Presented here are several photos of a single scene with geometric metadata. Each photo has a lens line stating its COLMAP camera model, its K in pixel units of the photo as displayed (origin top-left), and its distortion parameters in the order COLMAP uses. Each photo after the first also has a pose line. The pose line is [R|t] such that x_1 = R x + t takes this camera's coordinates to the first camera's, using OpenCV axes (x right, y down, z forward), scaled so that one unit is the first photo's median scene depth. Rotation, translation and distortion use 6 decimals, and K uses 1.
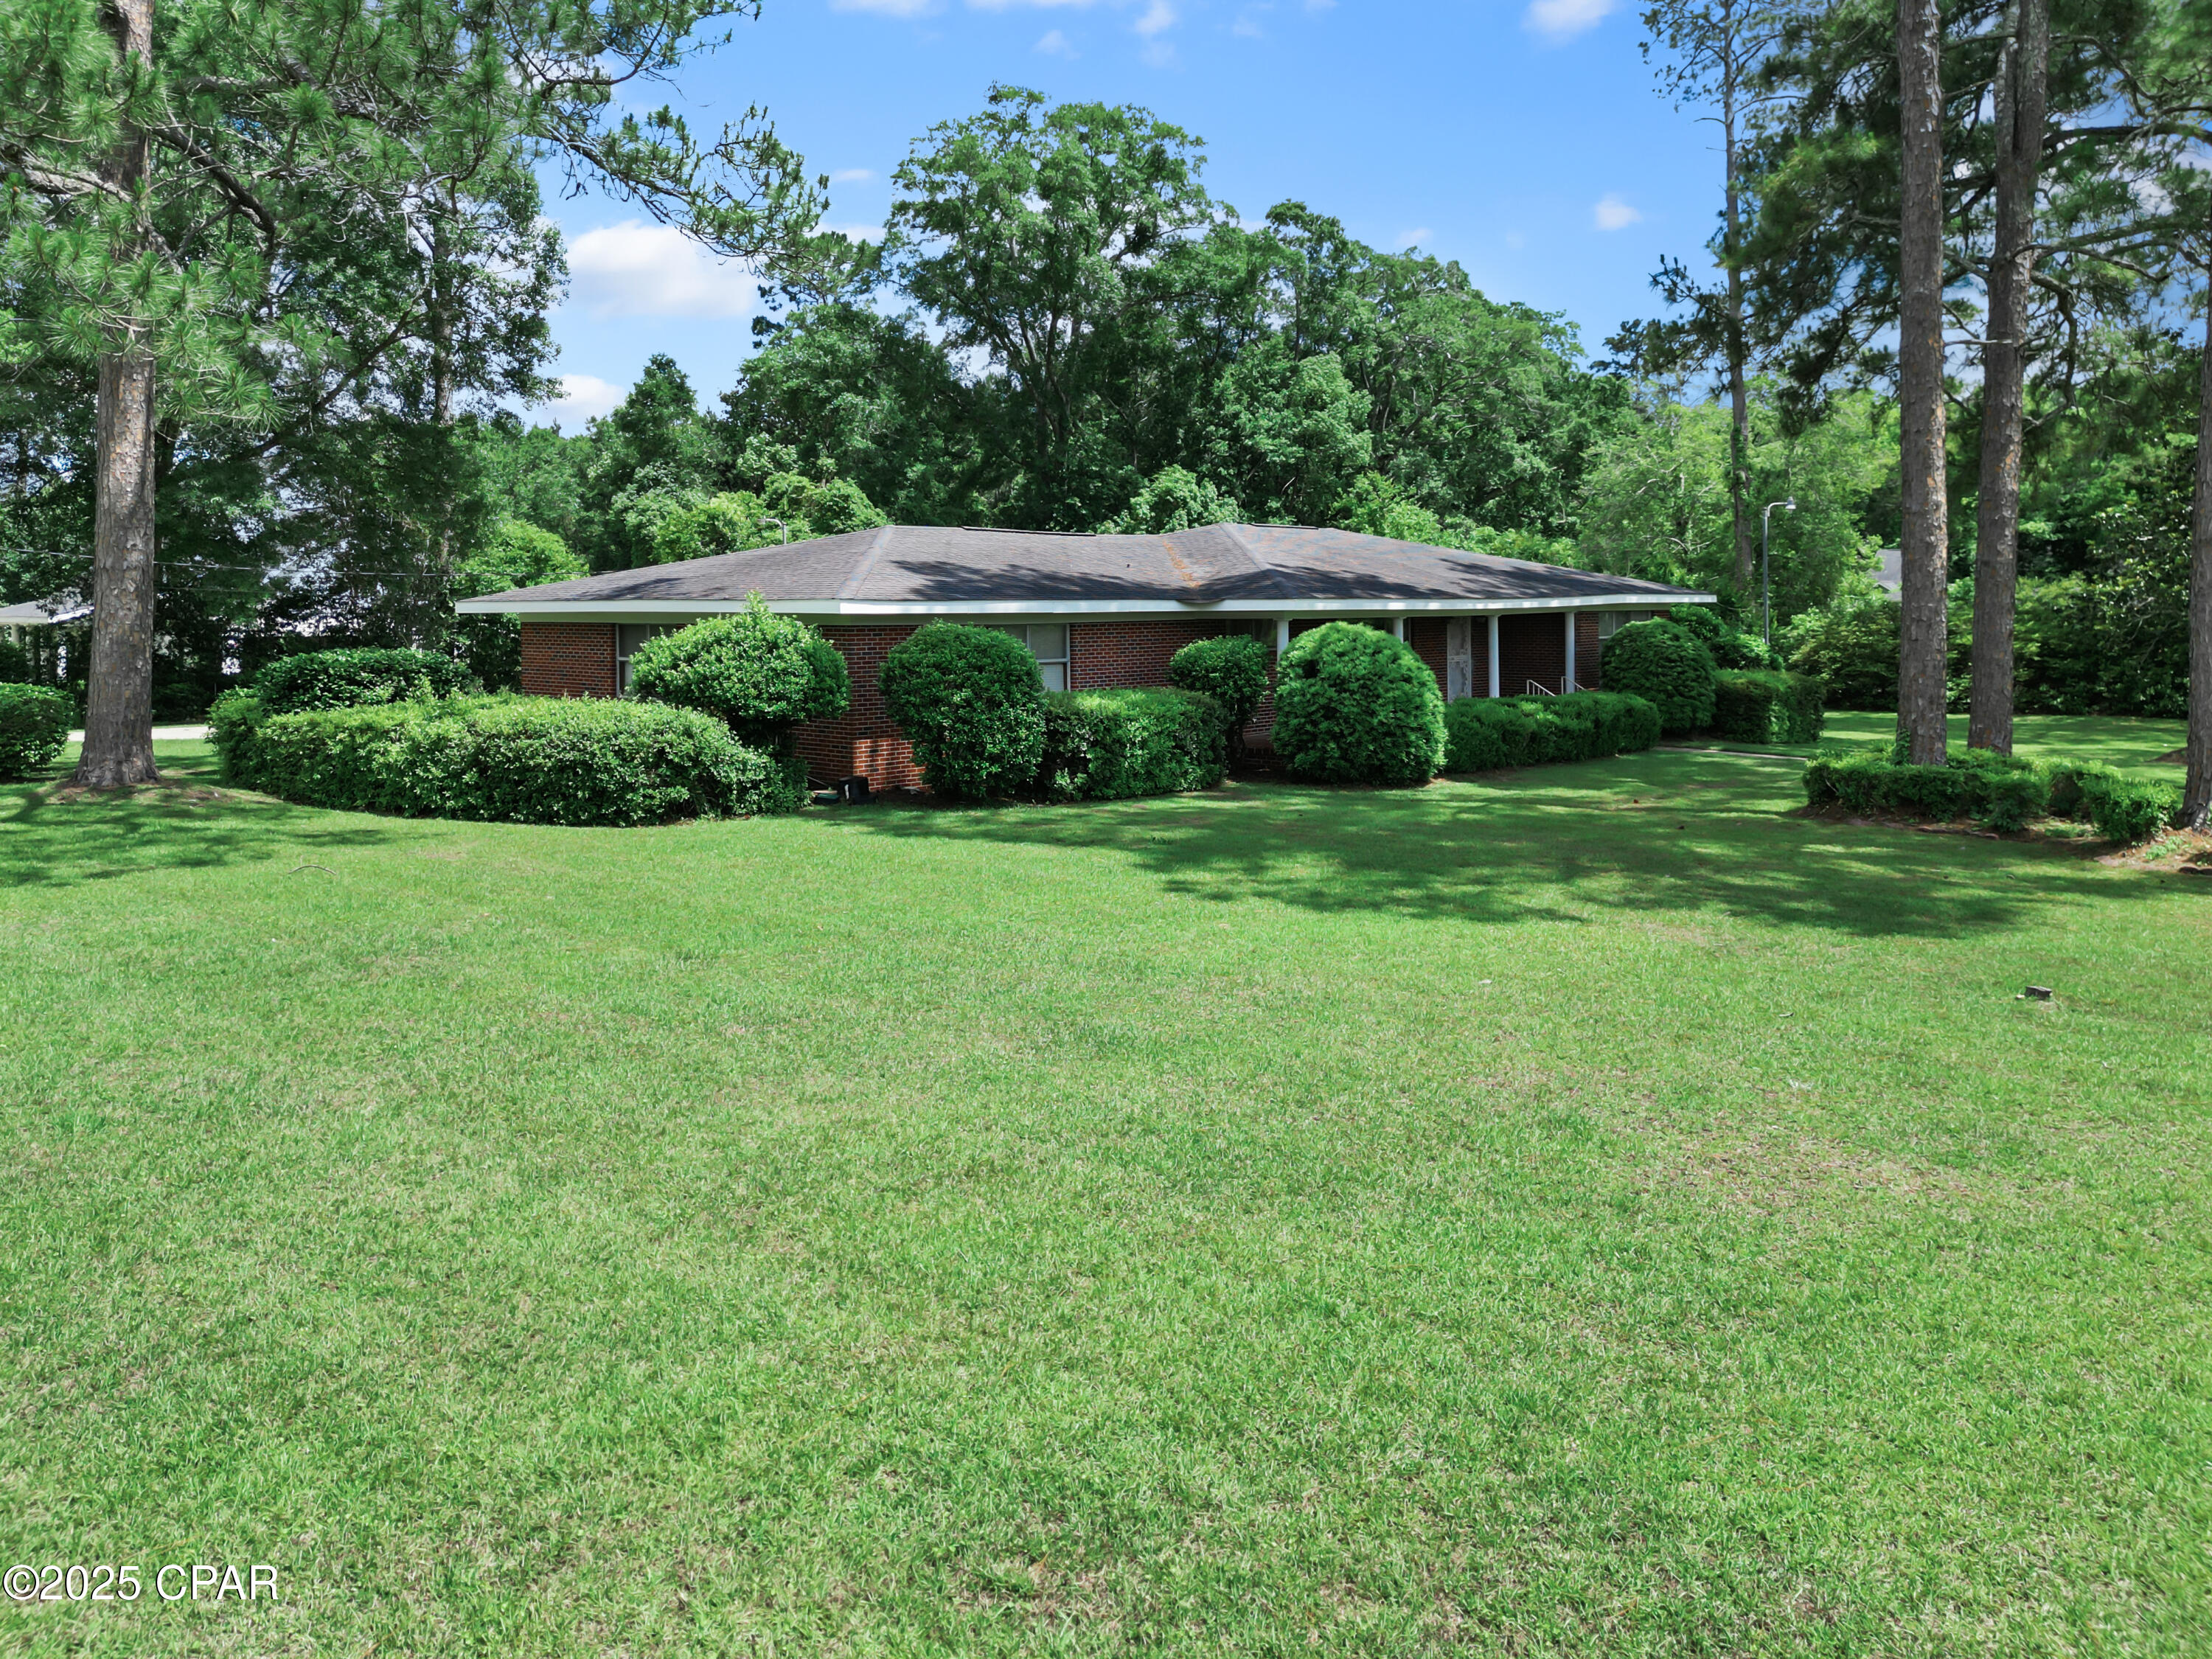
lens RADIAL K [[1555.1, 0, 975.0], [0, 1555.1, 797.1], [0, 0, 1]] dist [0.075510, -0.069496]
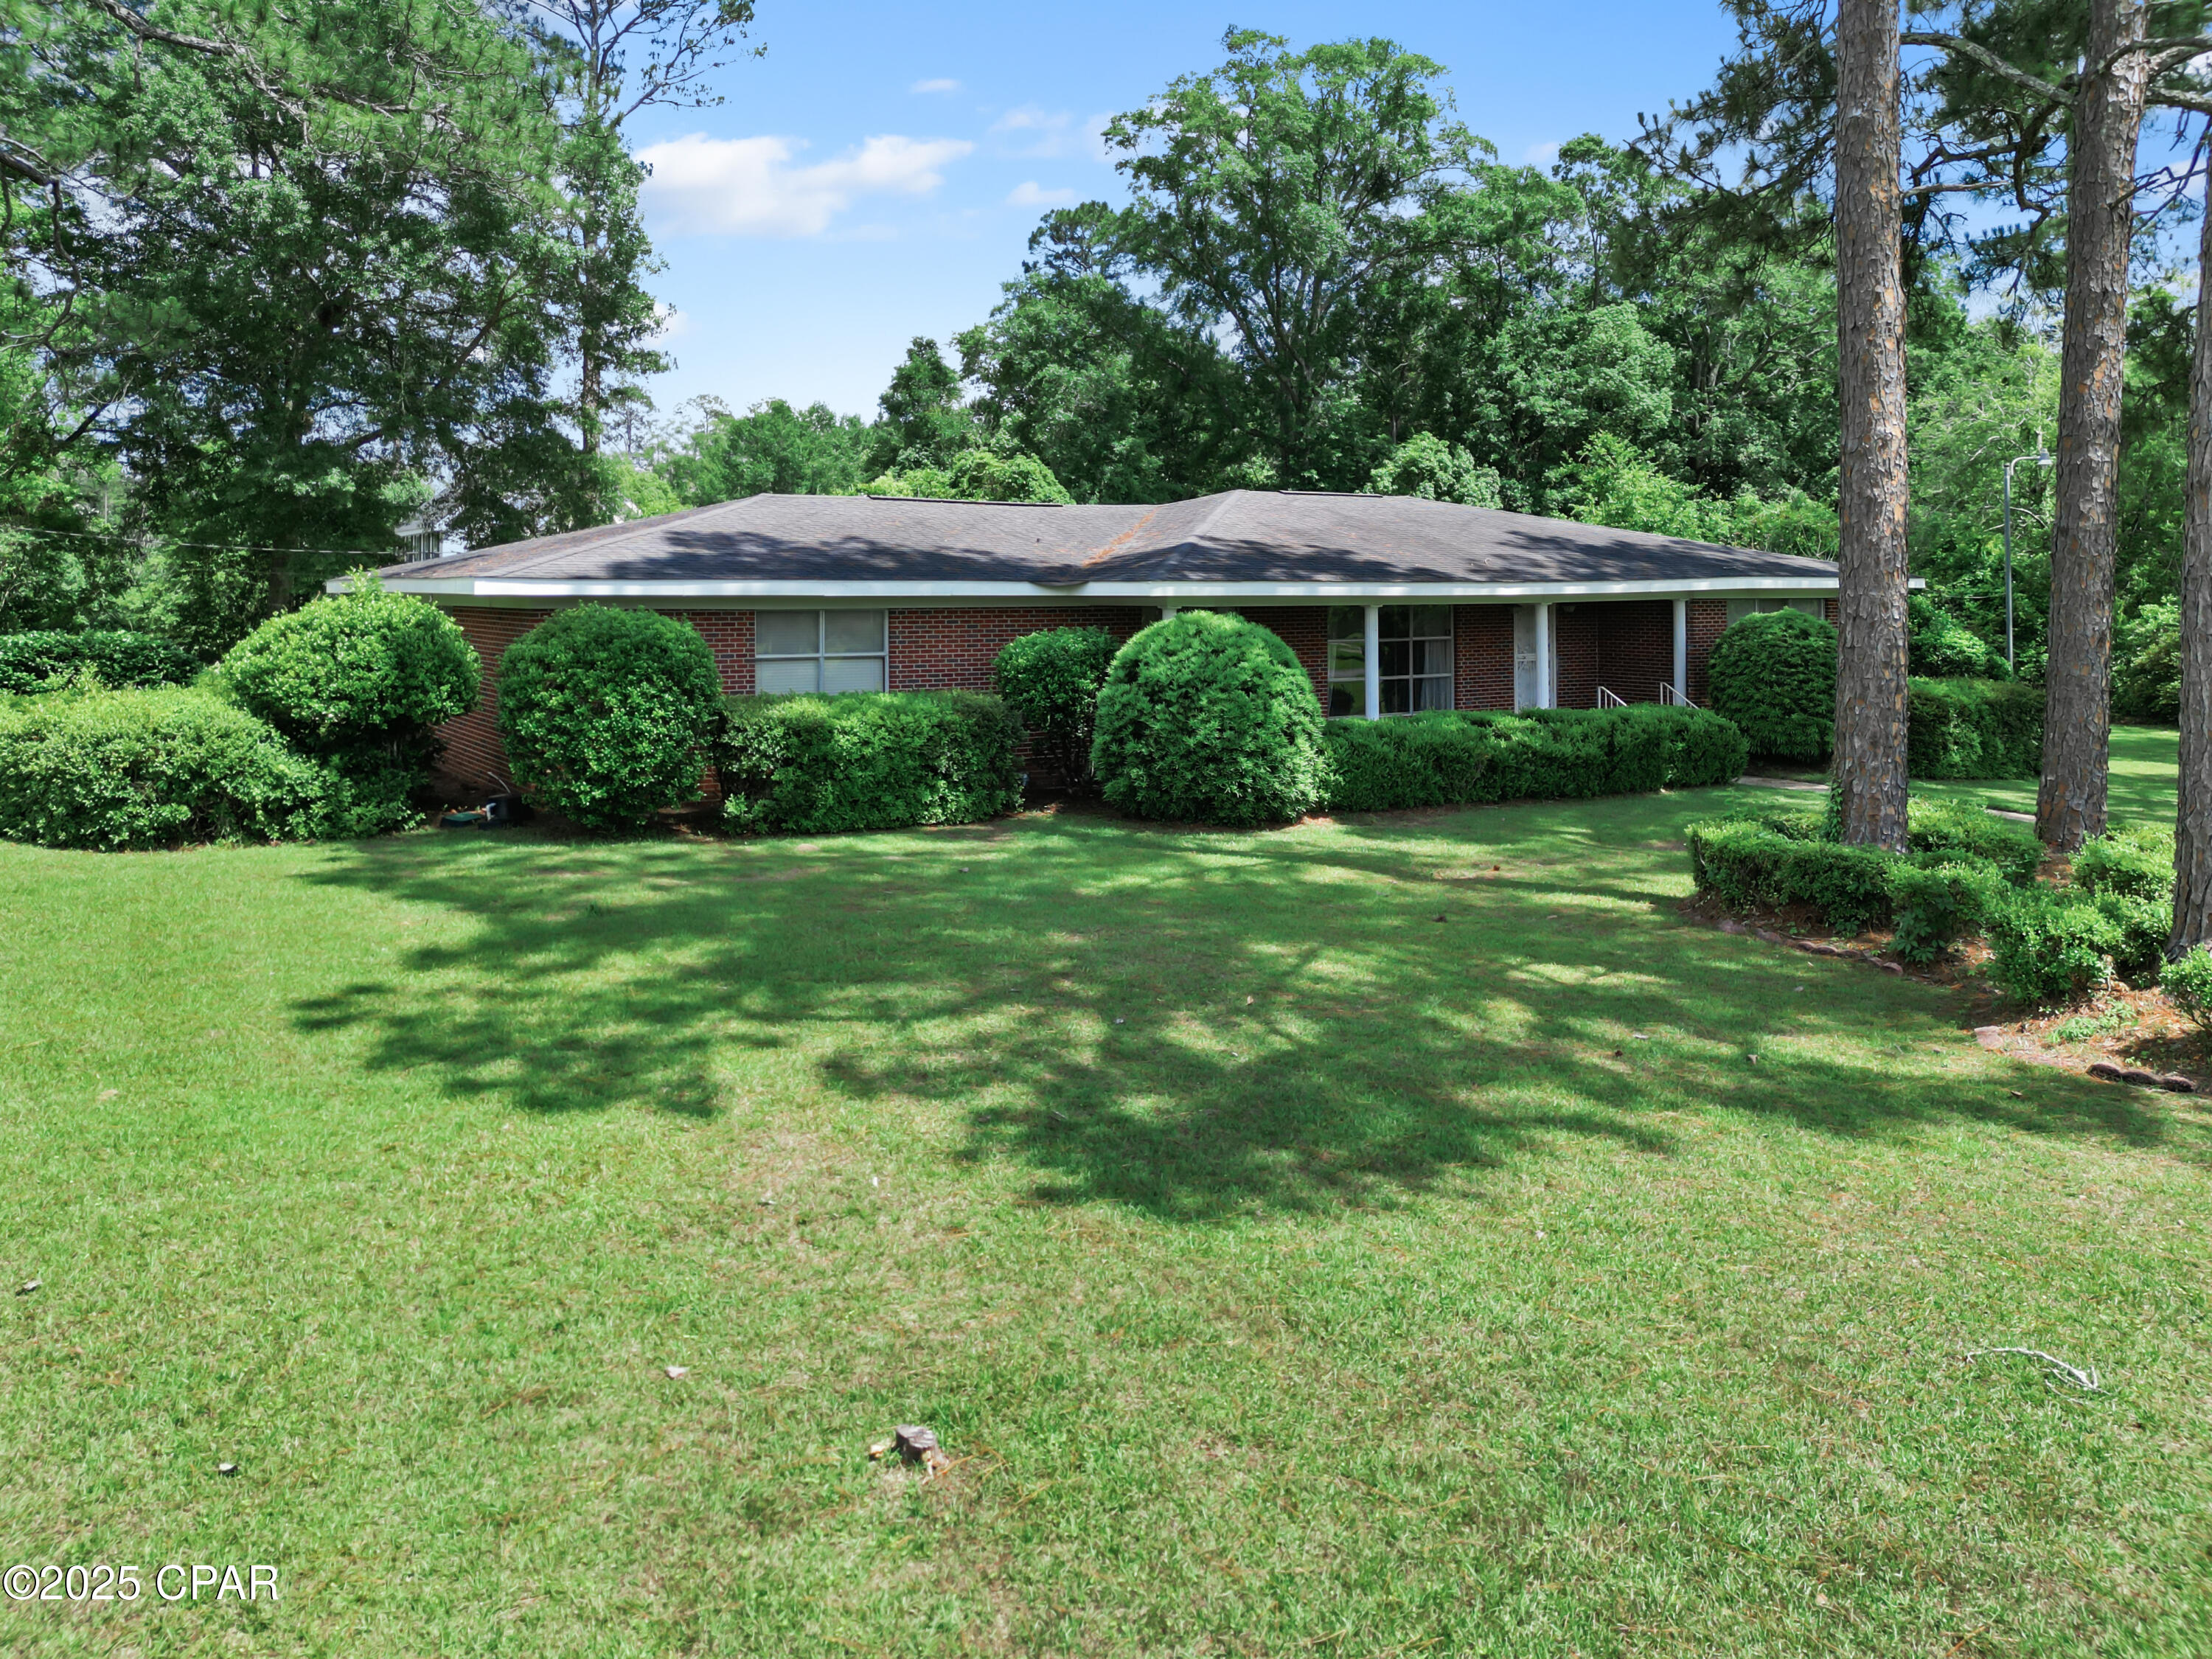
lens RADIAL K [[1558.7, 0, 1005.2], [0, 1558.7, 719.9], [0, 0, 1]] dist [0.071510, -0.061892]
pose [[0.970292, 0.023771, -0.240765, 0.123323], [-0.033005, 0.998863, -0.034391, -0.010571], [0.239673, 0.041316, 0.969974, 0.085806]]
